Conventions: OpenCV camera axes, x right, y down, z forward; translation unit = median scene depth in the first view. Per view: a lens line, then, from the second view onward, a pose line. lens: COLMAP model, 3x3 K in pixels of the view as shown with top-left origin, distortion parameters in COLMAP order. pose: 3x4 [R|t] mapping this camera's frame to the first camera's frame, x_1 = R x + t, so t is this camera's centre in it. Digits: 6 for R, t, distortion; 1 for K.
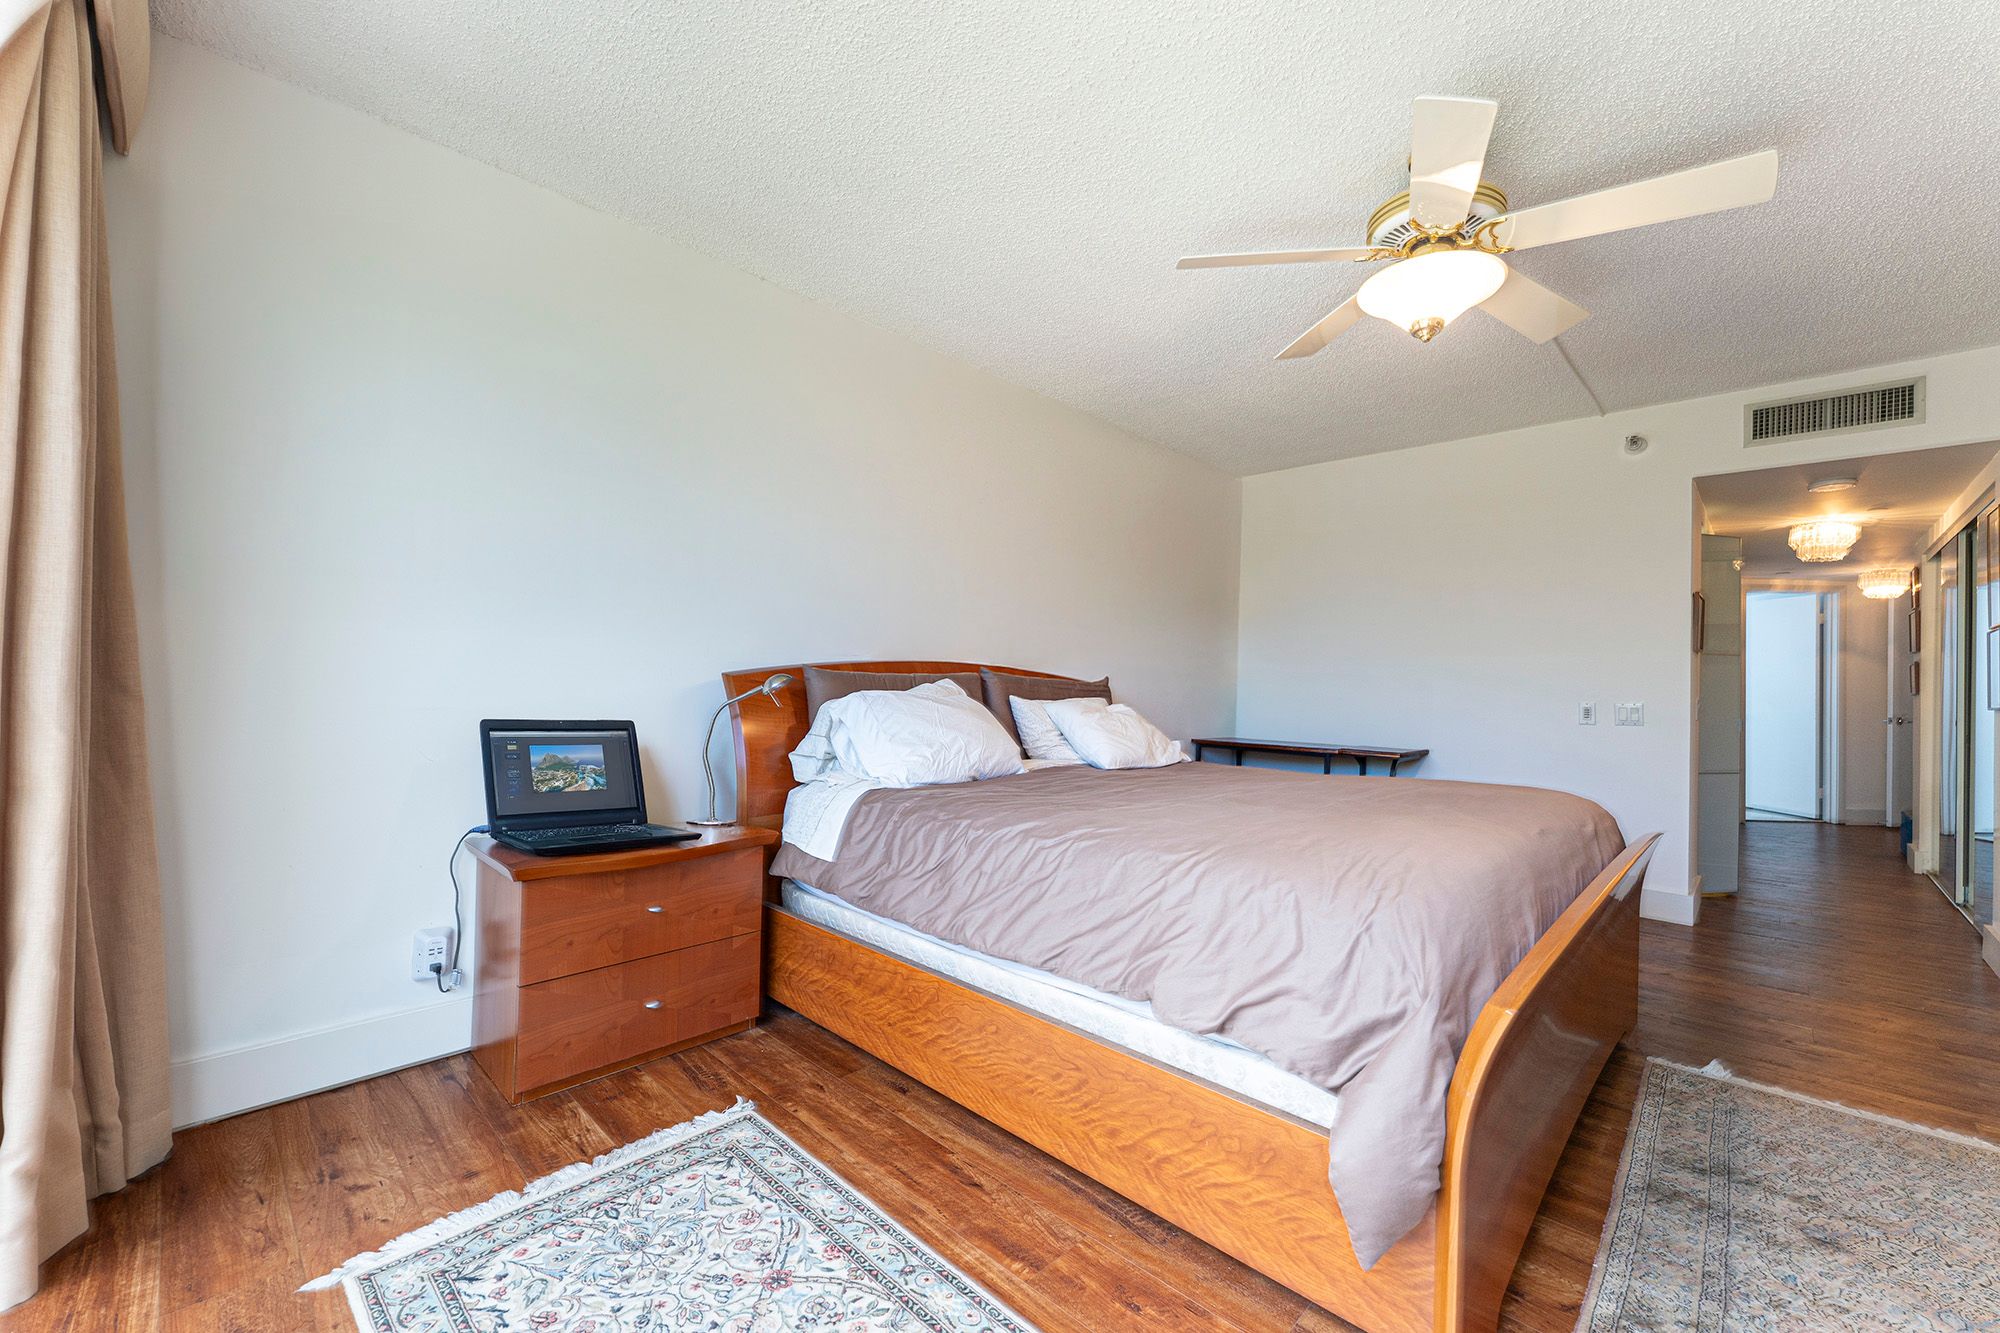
lens RADIAL K [[803.7, 0, 1008.1], [0, 803.7, 670.8], [0, 0, 1]] dist [-0.002177, 0.000172]
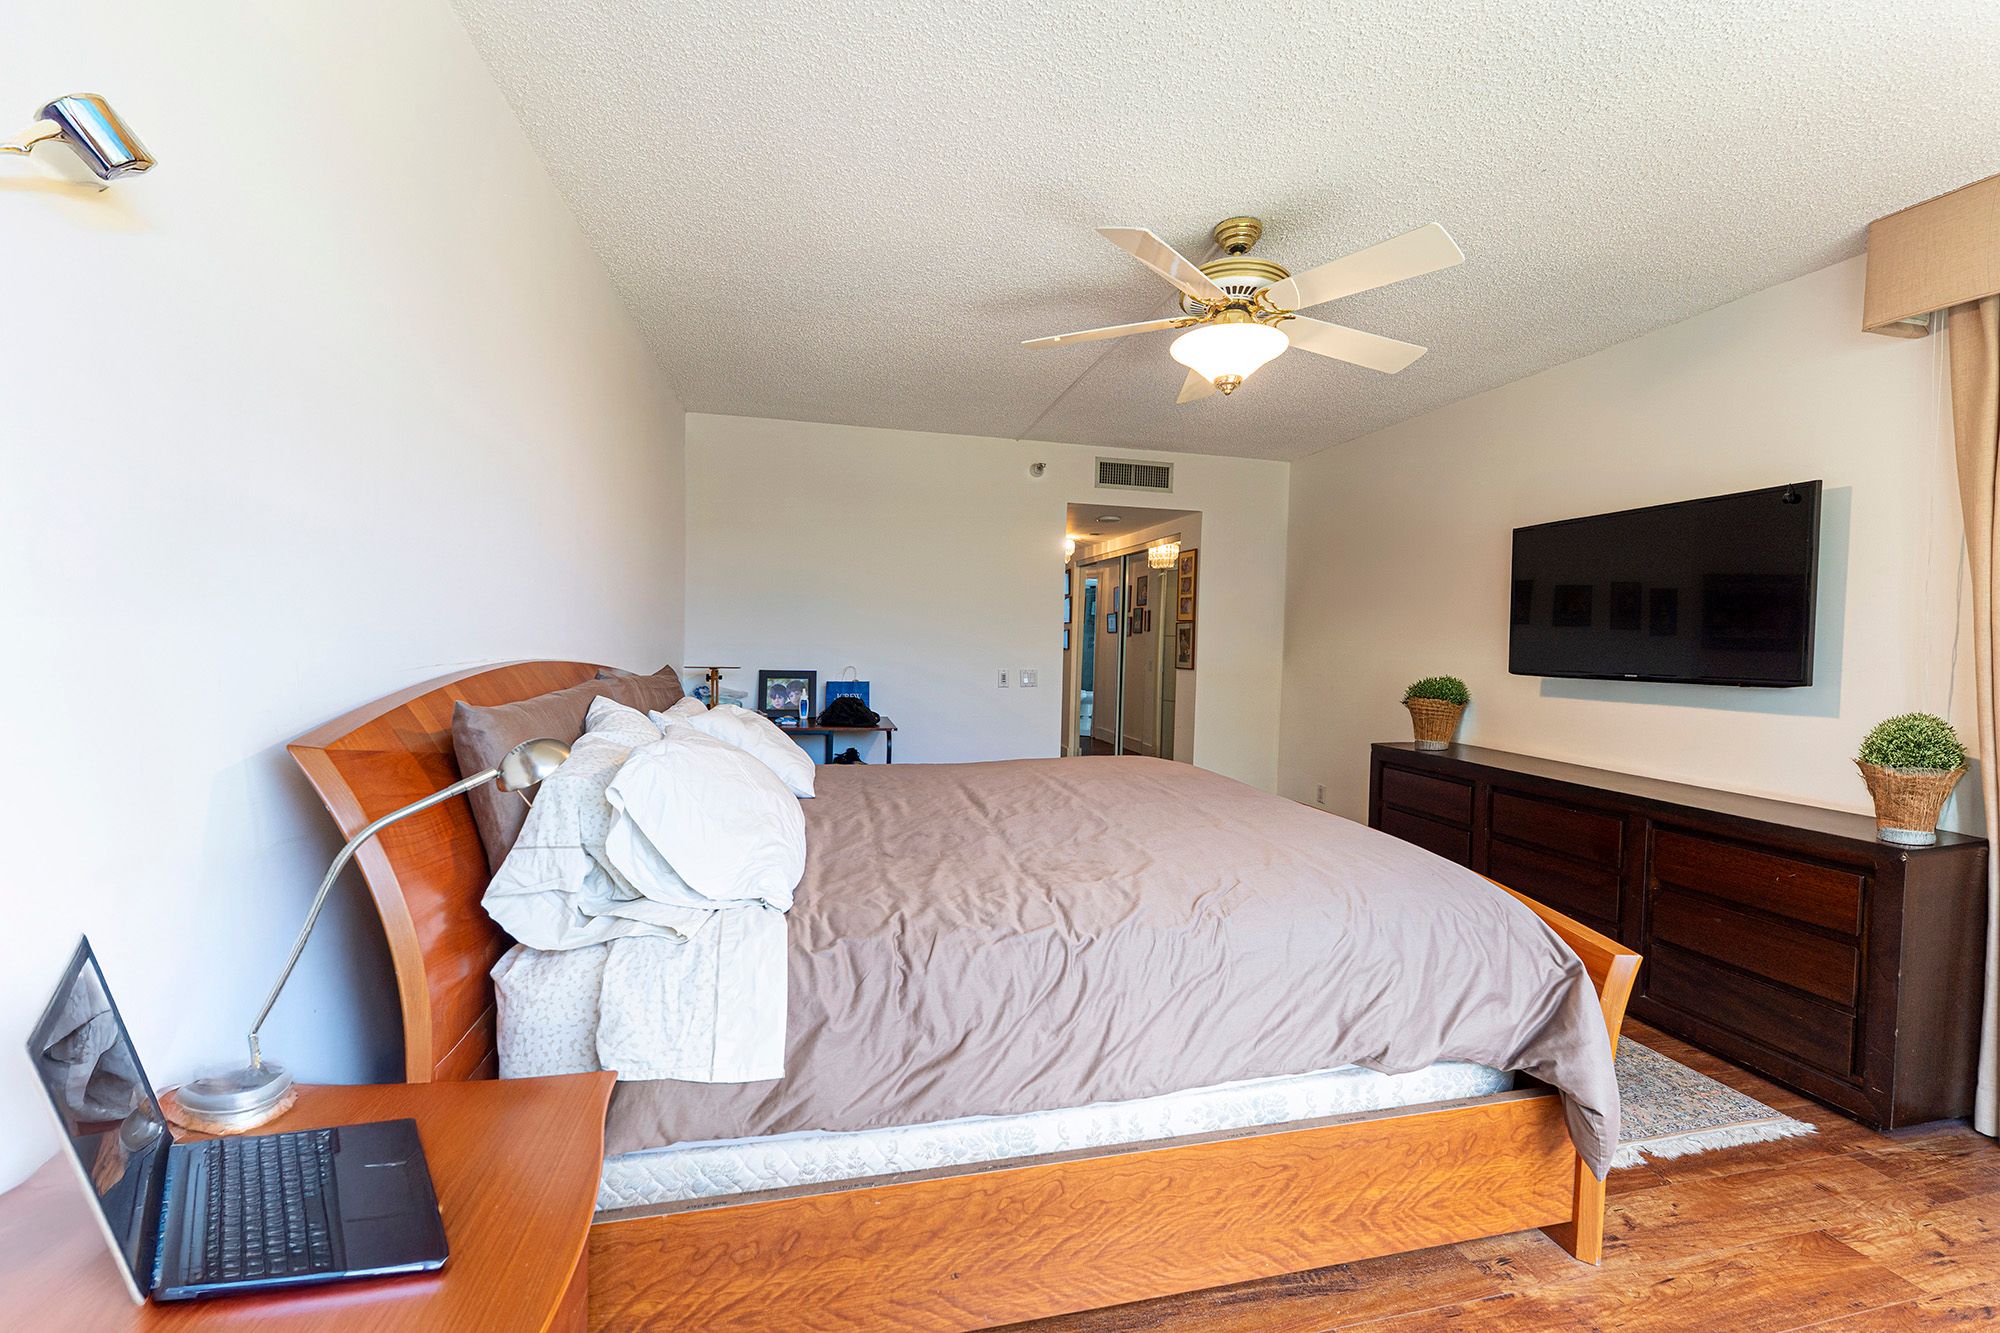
lens RADIAL K [[803.7, 0, 1000.8], [0, 803.7, 675.0], [0, 0, 1]] dist [-0.002177, 0.000172]
pose [[0.543352, -0.049161, 0.838064, -0.638228], [-0.019281, 0.997290, 0.071002, -0.087890], [-0.839283, -0.054738, 0.540932, 0.639219]]
